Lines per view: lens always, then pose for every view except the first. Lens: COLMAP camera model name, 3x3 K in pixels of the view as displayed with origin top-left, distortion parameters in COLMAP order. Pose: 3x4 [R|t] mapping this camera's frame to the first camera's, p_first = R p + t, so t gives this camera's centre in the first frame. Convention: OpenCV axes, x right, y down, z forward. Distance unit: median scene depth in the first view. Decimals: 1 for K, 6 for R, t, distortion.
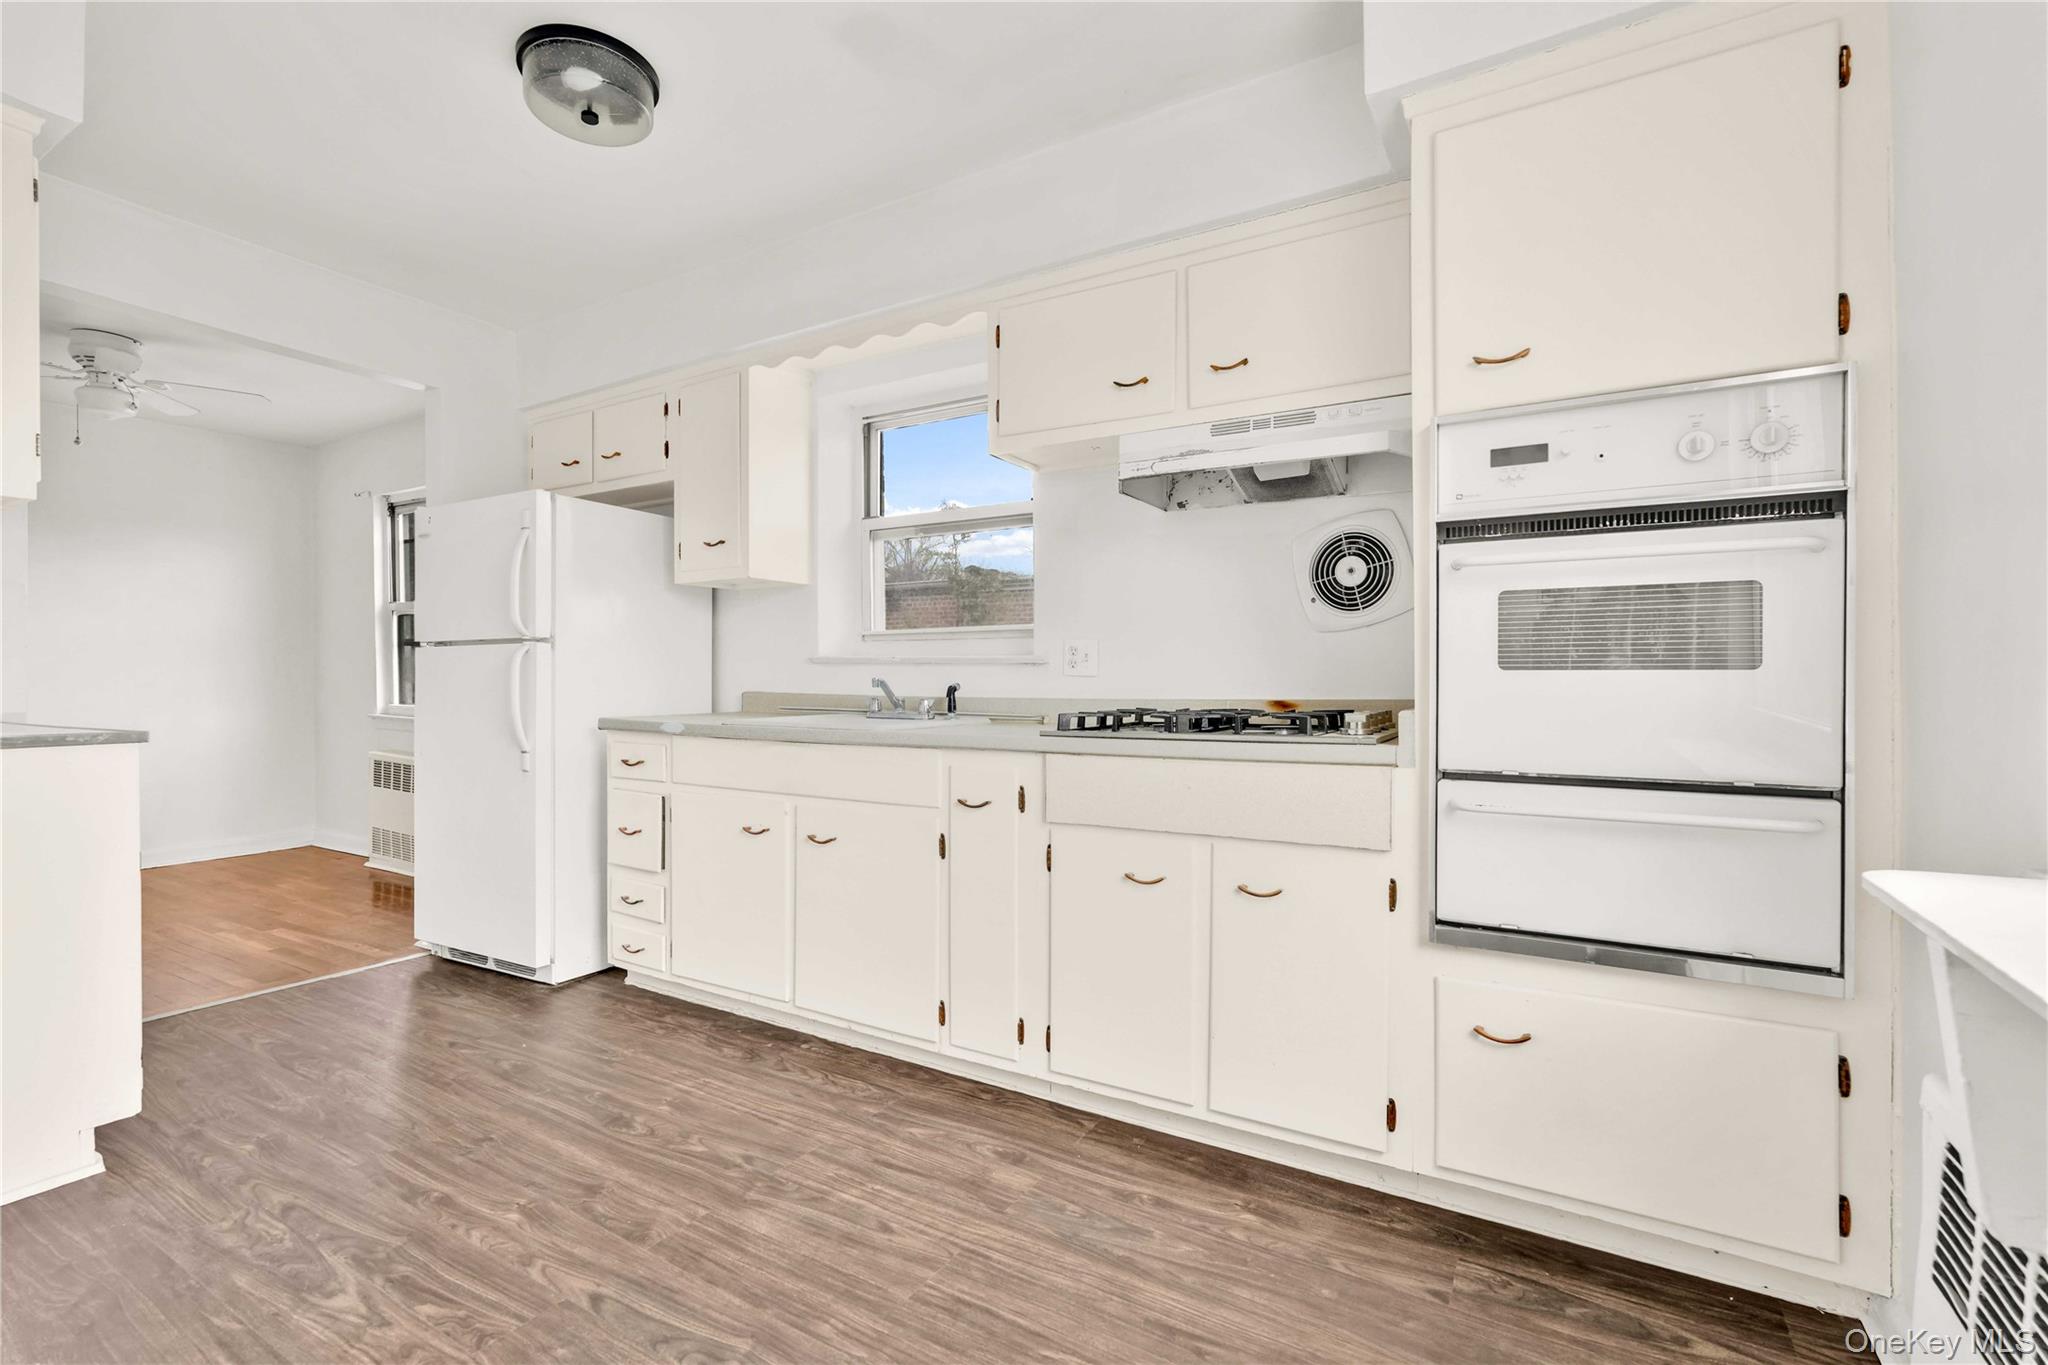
lens RADIAL K [[924.2, 0, 1021.1], [0, 924.2, 673.0], [0, 0, 1]] dist [-0.021779, 0.011291]
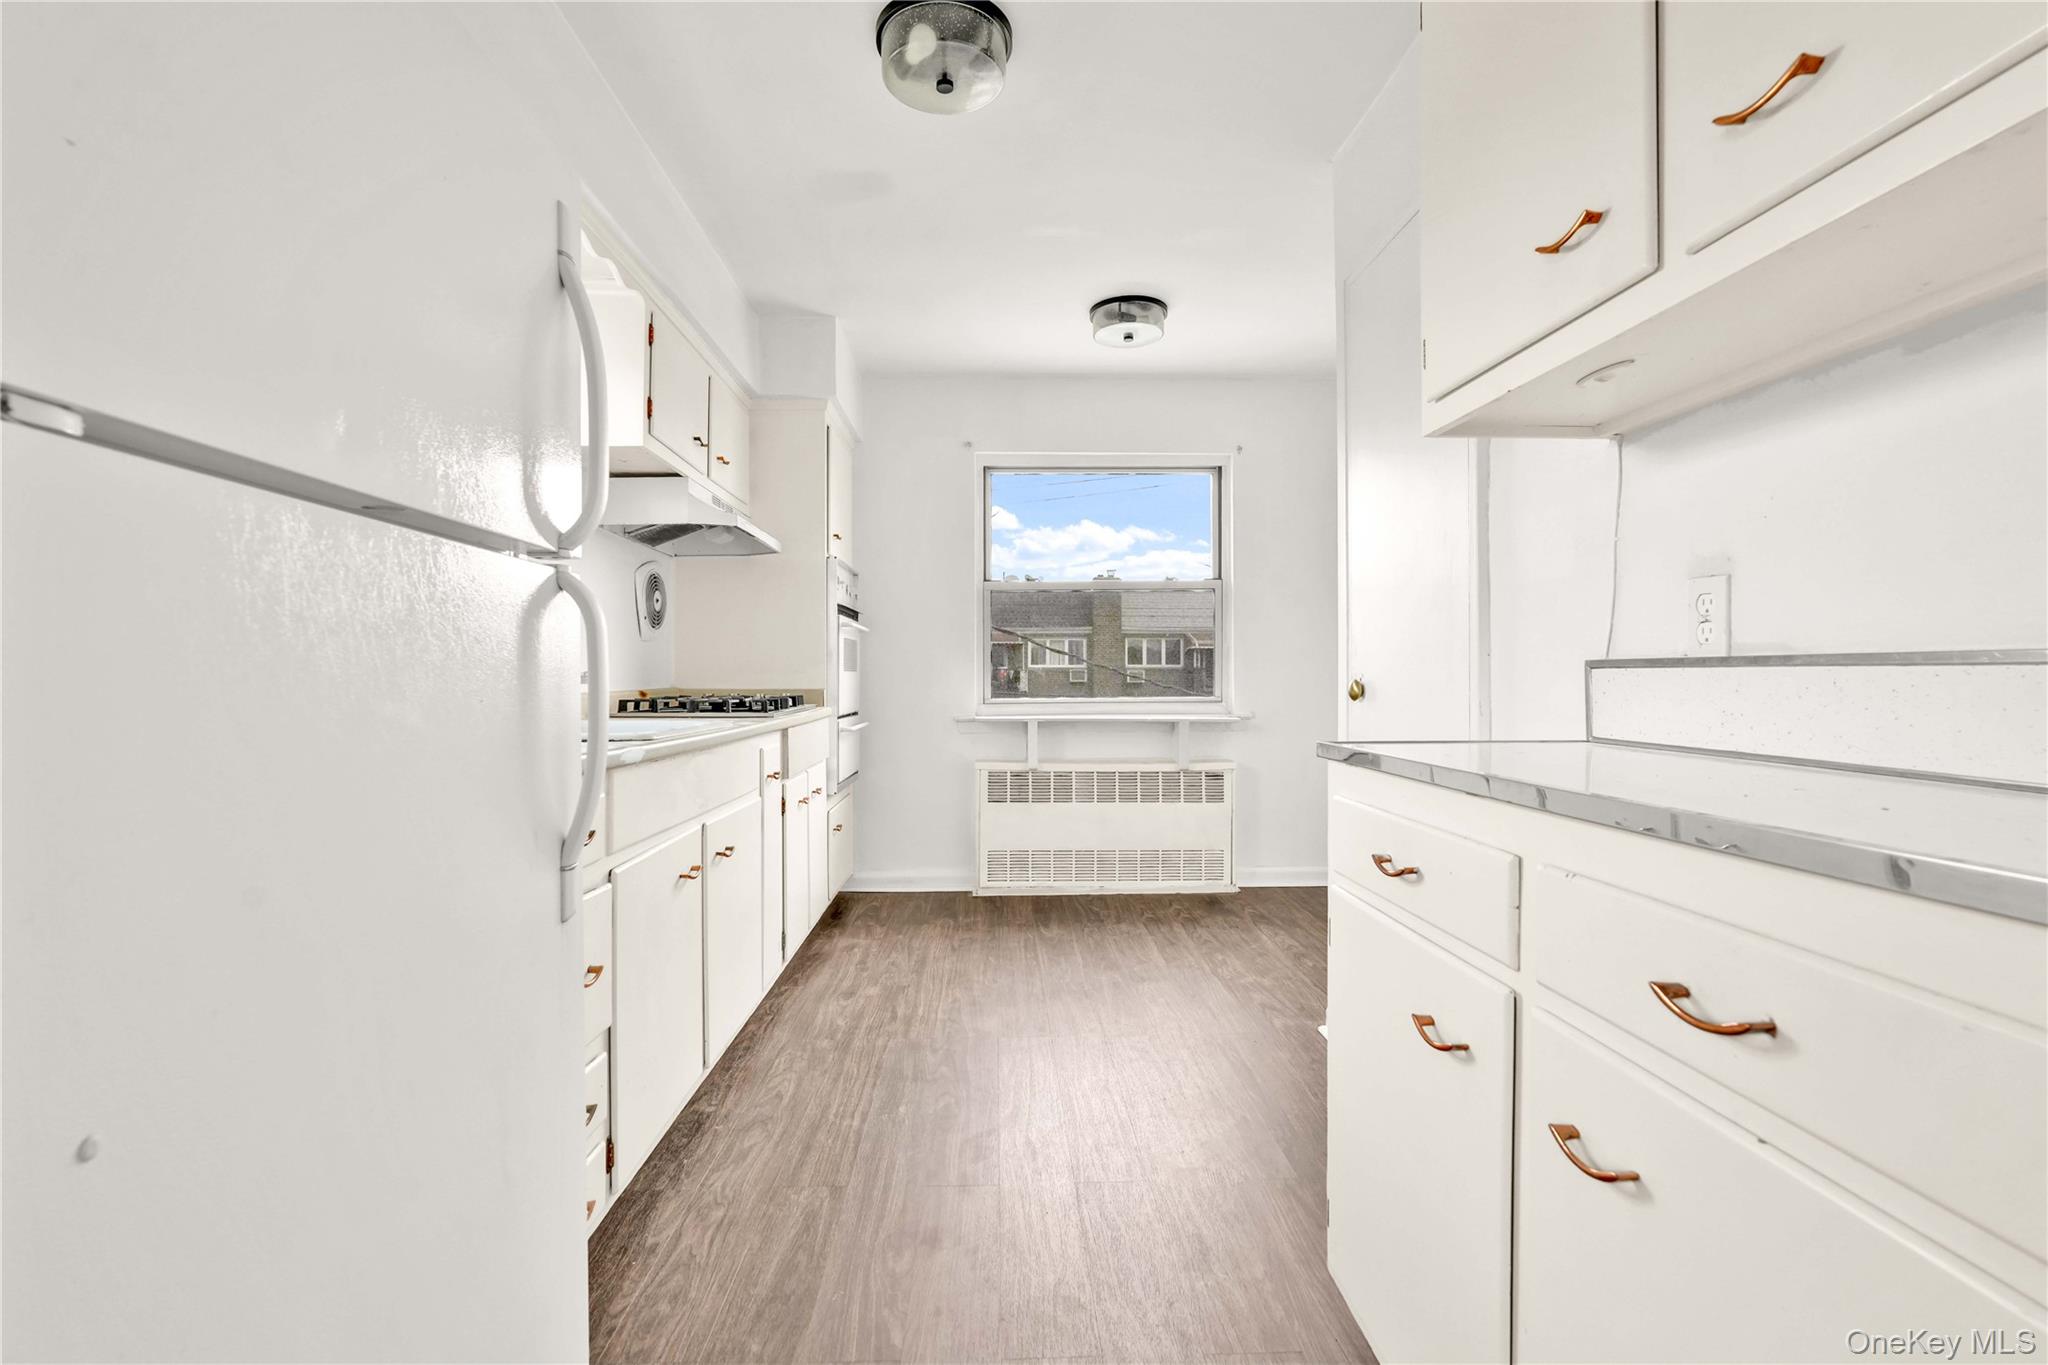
lens RADIAL K [[924.2, 0, 1021.1], [0, 924.2, 673.0], [0, 0, 1]] dist [-0.021779, 0.011291]
pose [[-0.533962, -0.003804, 0.845500, -1.351456], [-0.010124, 0.999947, -0.001895, 0.013713], [-0.845448, -0.009572, -0.533973, 1.505657]]
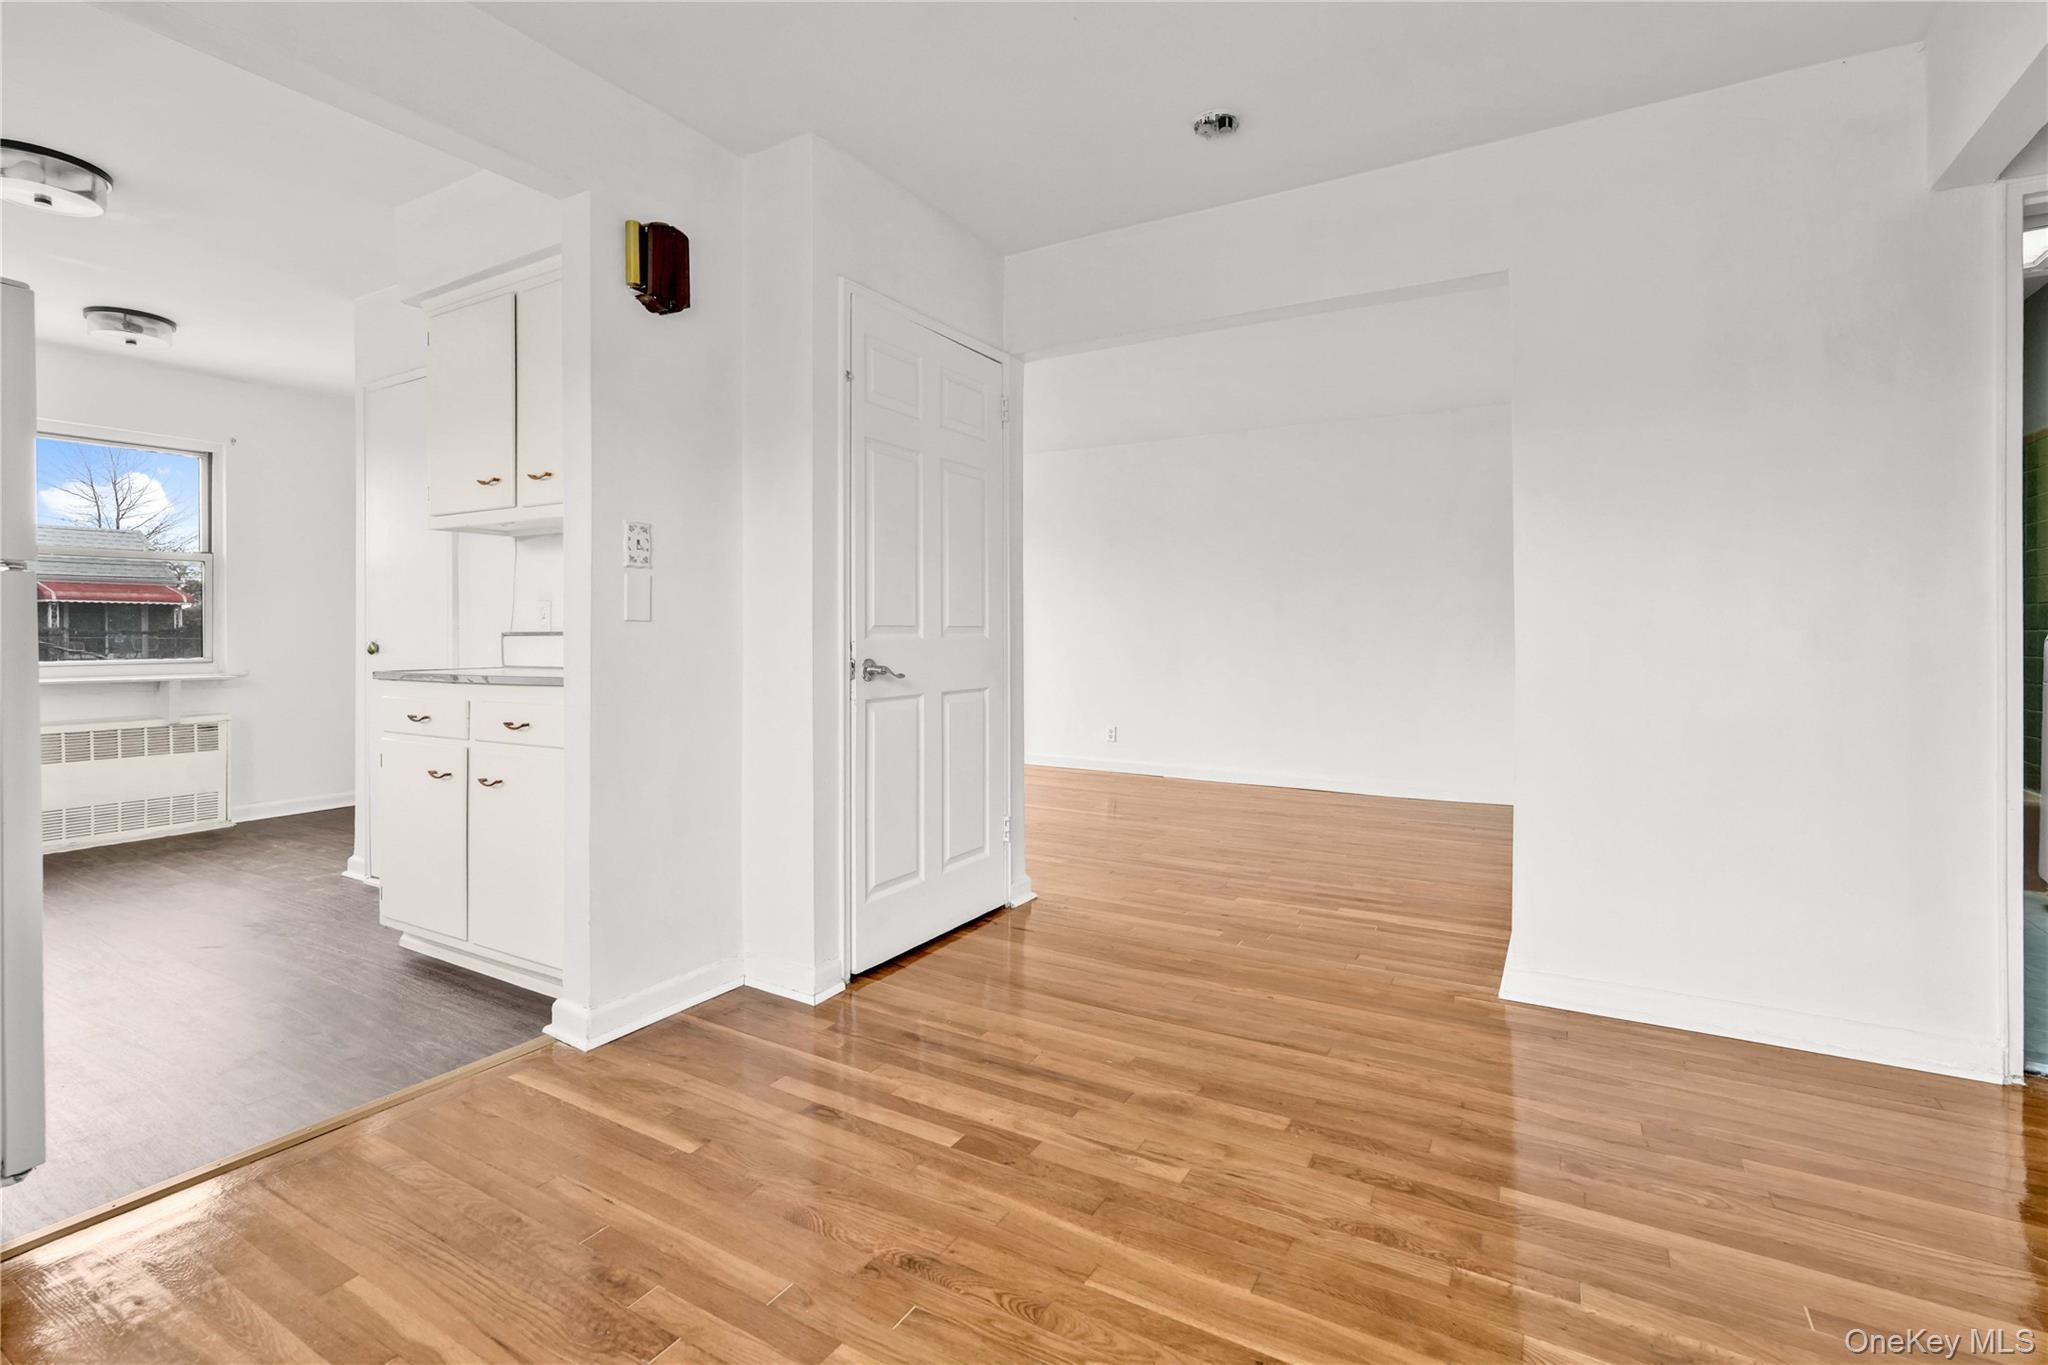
lens RADIAL K [[944.8, 0, 1012.9], [0, 944.8, 636.9], [0, 0, 1]] dist [-0.004323, -0.000407]
pose [[-0.999974, -0.003415, 0.006390, -1.914553], [-0.003447, 0.999981, -0.005116, 0.011374], [-0.006373, -0.005138, -0.999966, 2.447968]]
